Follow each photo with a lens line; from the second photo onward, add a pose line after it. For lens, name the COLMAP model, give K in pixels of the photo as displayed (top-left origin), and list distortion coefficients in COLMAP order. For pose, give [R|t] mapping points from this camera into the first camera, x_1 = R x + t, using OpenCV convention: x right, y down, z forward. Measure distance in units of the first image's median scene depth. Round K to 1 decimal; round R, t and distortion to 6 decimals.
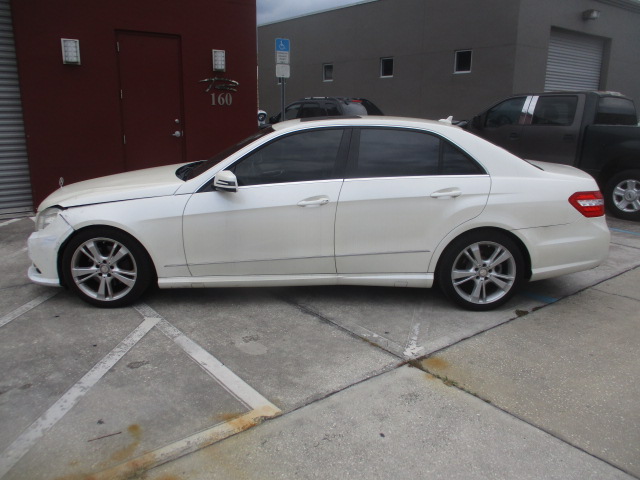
lens RADIAL K [[512.2, 0, 320.0], [0, 512.2, 240.0], [0, 0, 1]] dist [-0.038366, 0.002606]
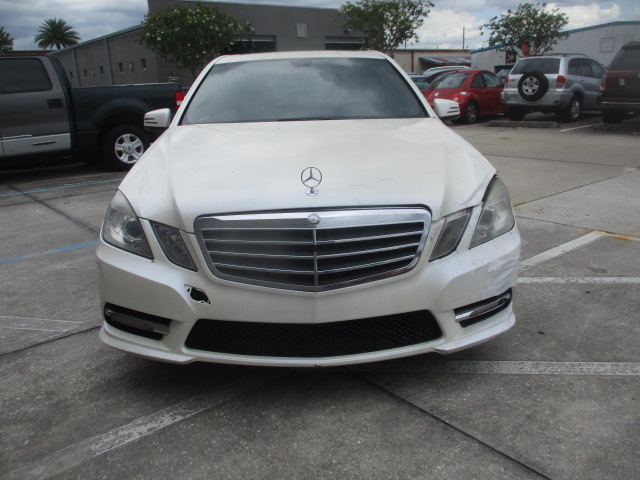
lens RADIAL K [[512.2, 0, 320.0], [0, 512.2, 240.0], [0, 0, 1]] dist [-0.038366, 0.002606]
pose [[0.018516, -0.302558, 0.952951, -0.995963], [0.287983, 0.914336, 0.284703, -0.199730], [-0.957457, 0.269162, 0.104061, 1.055784]]
